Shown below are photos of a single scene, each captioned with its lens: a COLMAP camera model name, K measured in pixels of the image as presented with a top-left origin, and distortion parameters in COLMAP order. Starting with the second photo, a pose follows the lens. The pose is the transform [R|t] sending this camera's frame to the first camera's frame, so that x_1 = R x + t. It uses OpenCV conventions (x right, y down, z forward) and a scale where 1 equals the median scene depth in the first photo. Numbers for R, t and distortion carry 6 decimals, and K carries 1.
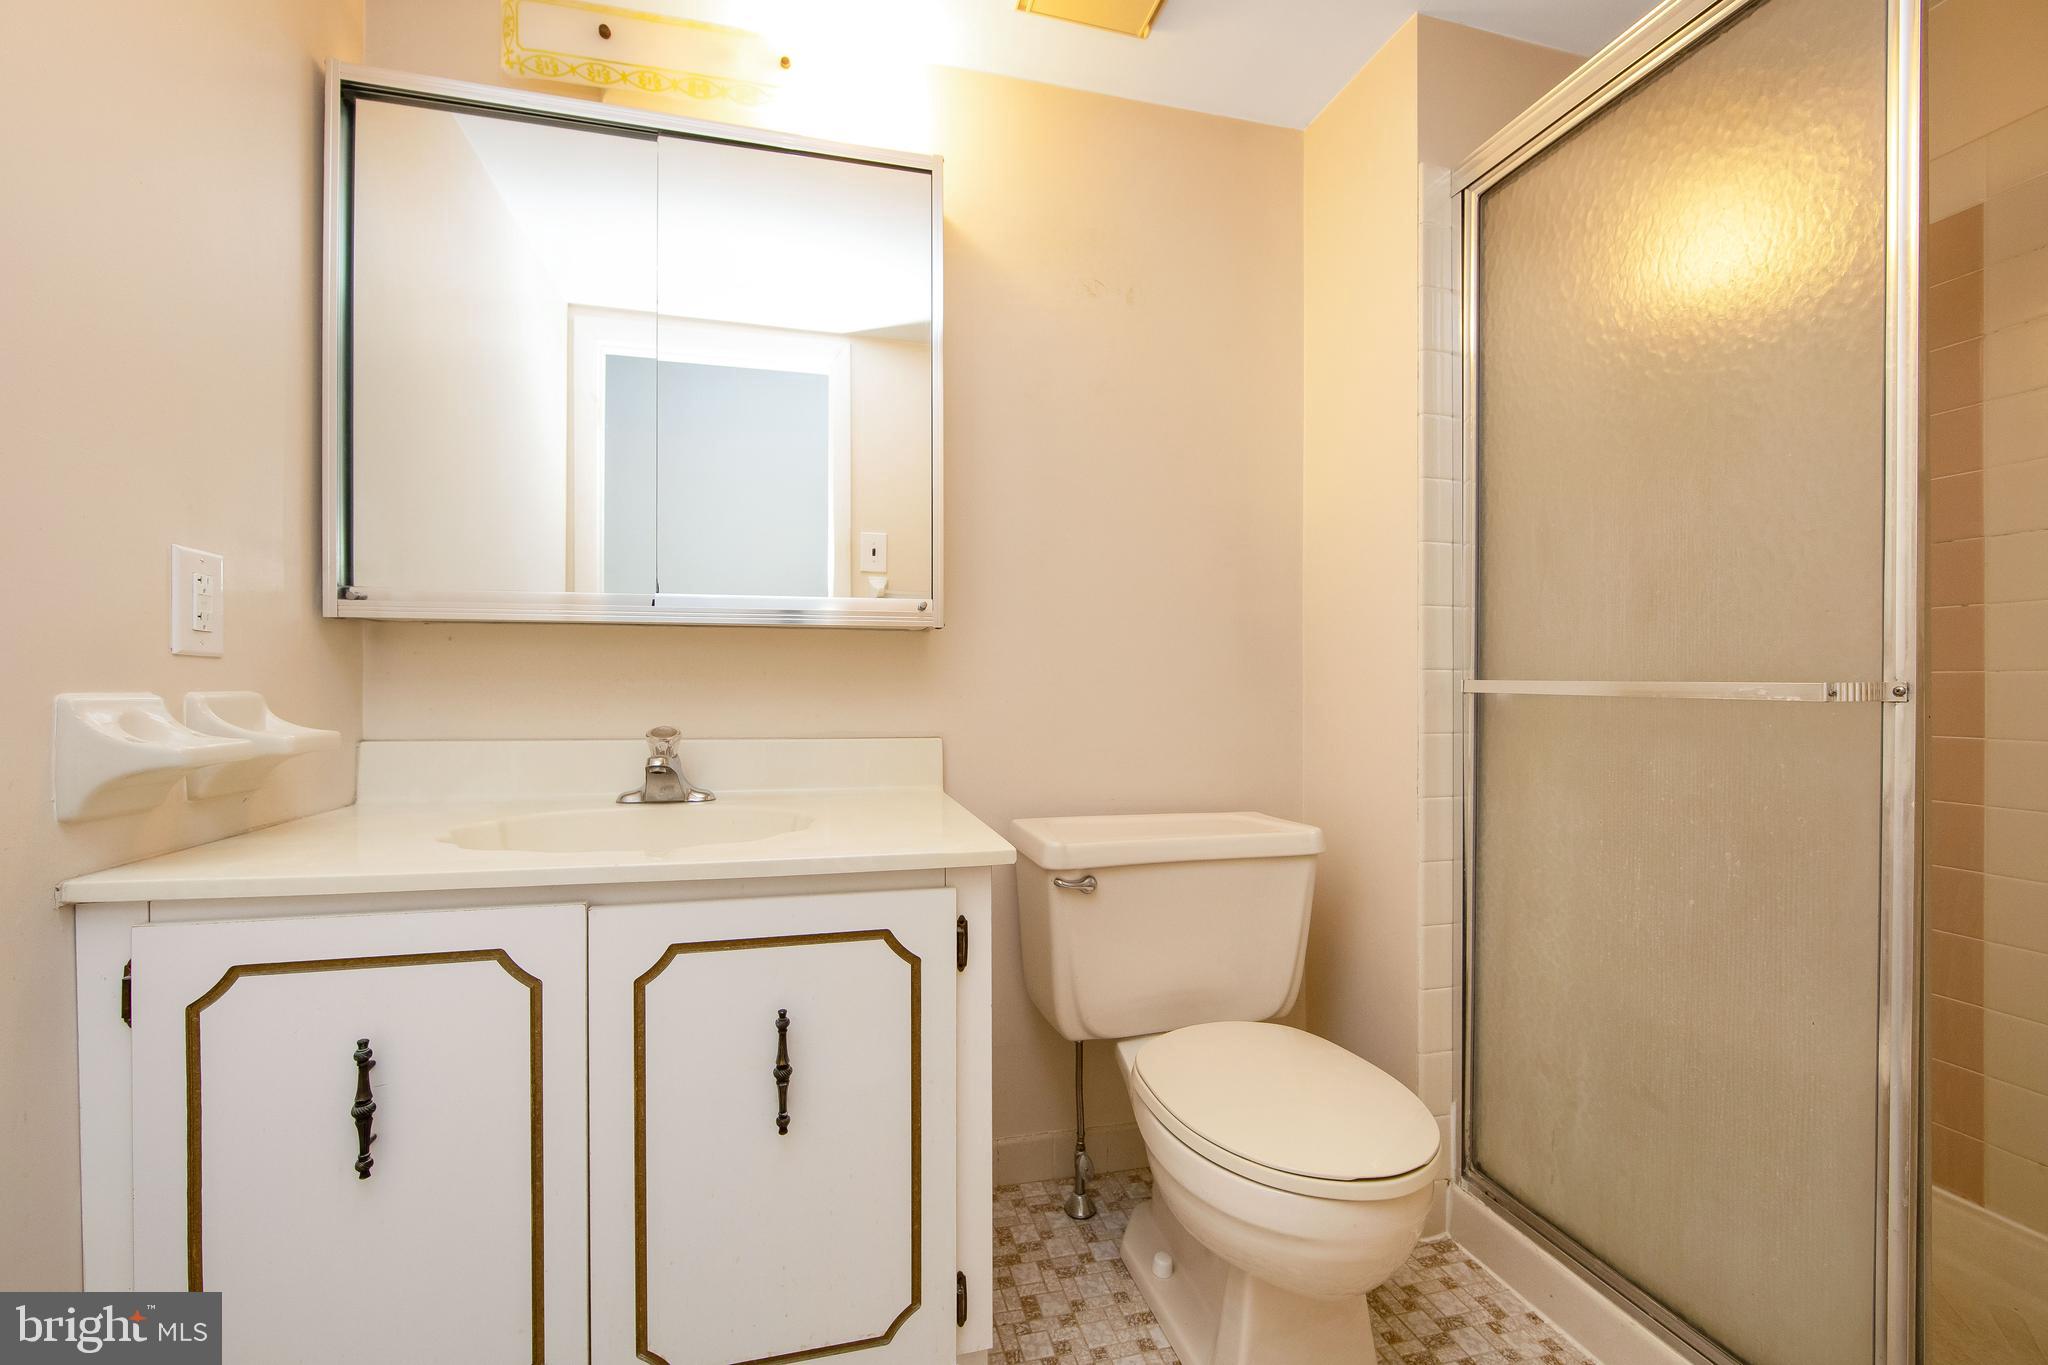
lens RADIAL K [[809.2, 0, 1004.4], [0, 809.2, 683.1], [0, 0, 1]] dist [-0.002192, 0.000141]
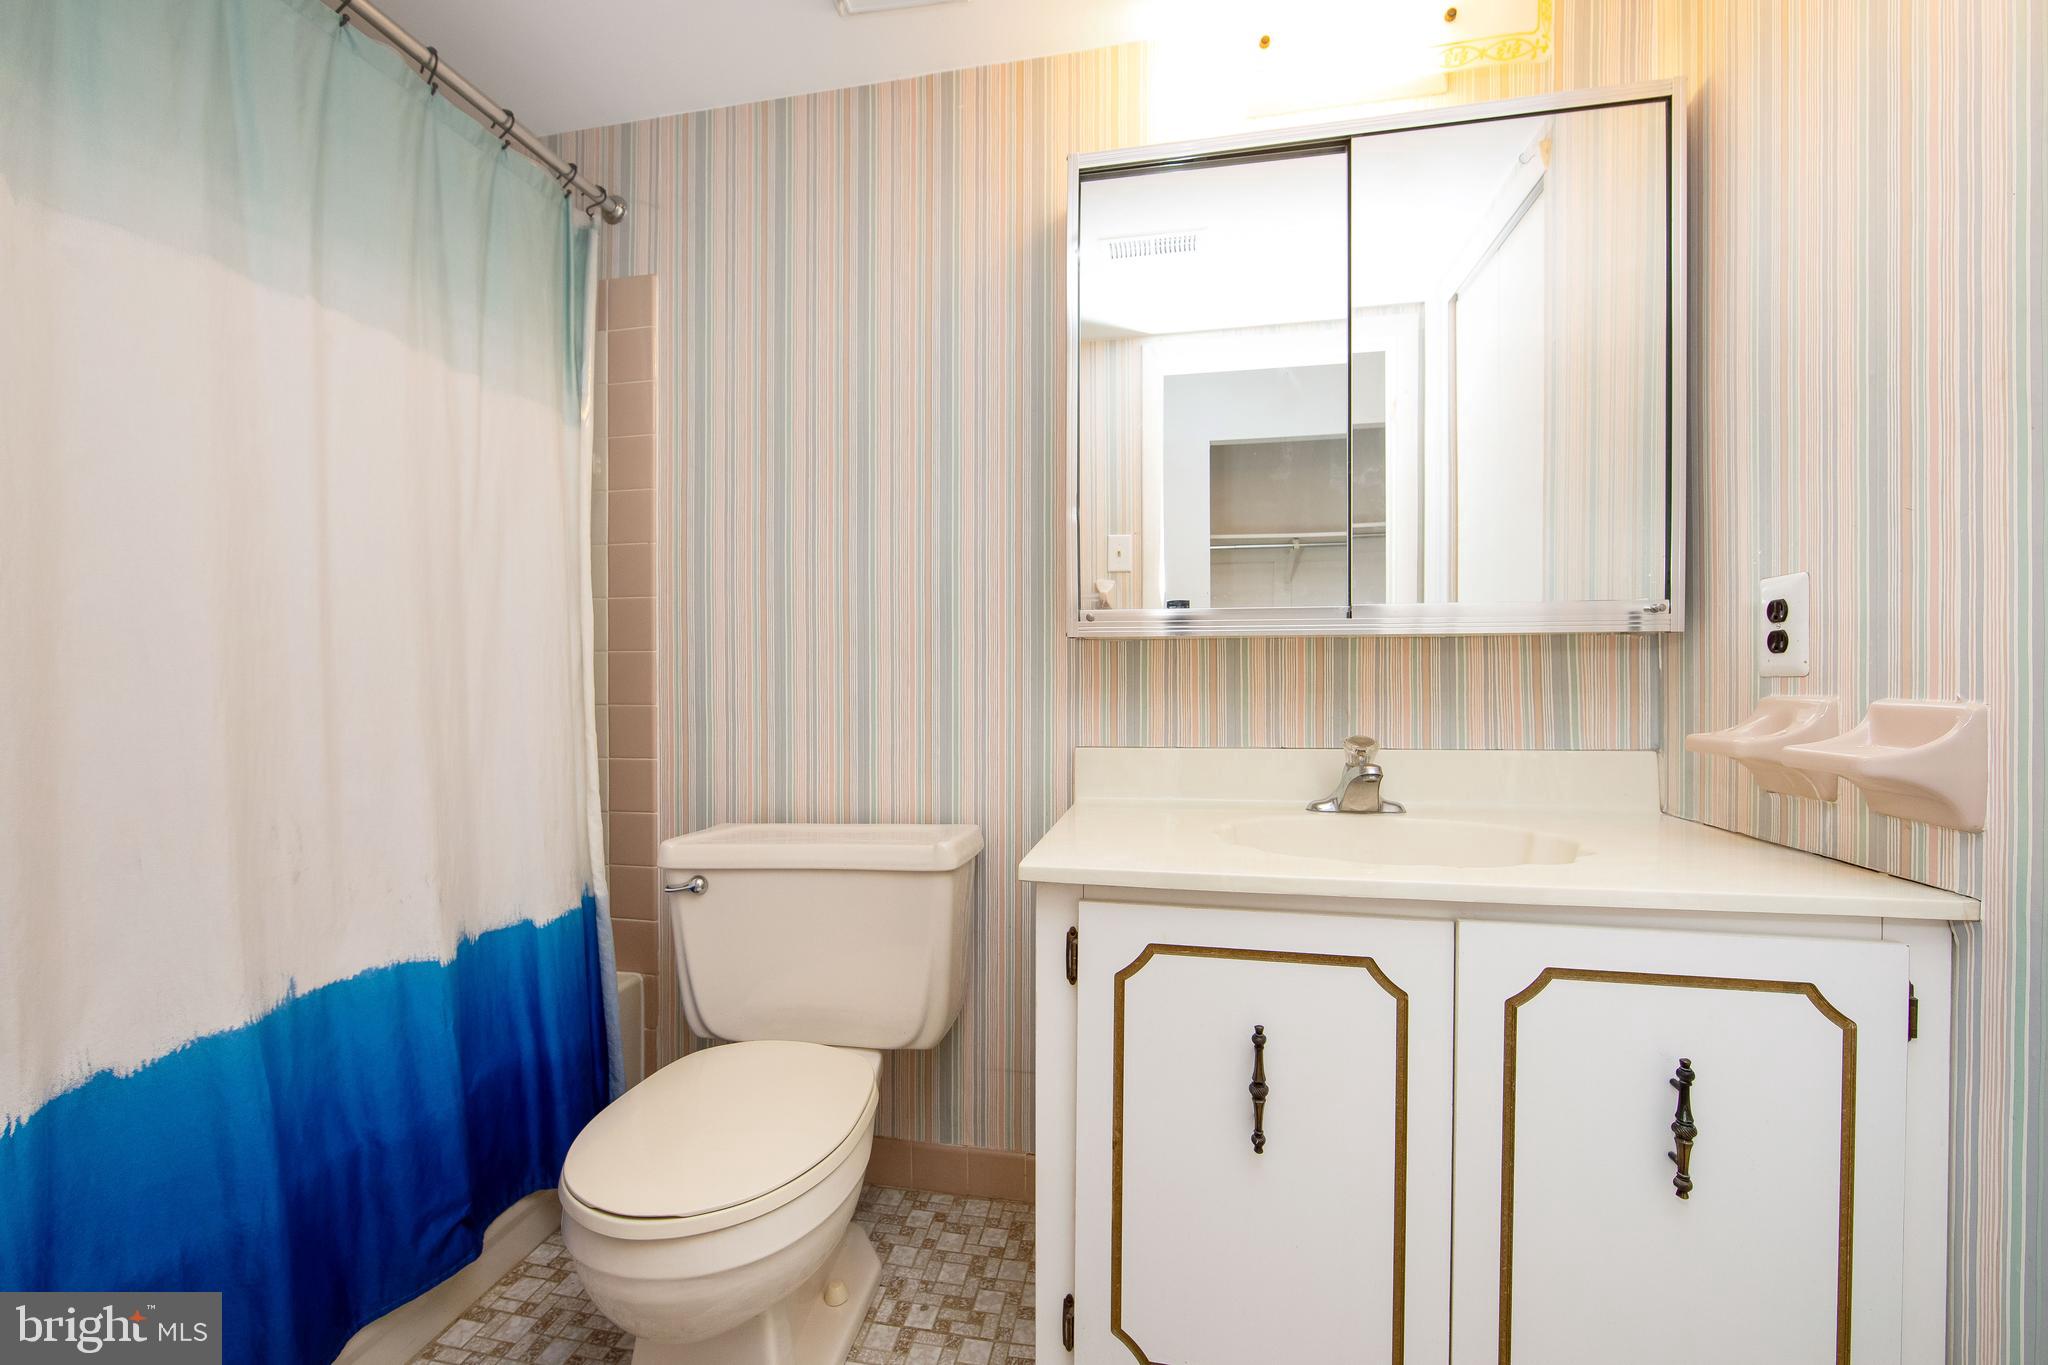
lens RADIAL K [[835.6, 0, 1020.9], [0, 835.6, 680.3], [0, 0, 1]] dist [-0.026410, 0.000024]
pose [[0.903032, -0.004667, -0.429548, -0.359266], [0.000868, 0.999959, -0.009039, -0.003567], [0.429573, 0.007789, 0.902999, -0.082287]]
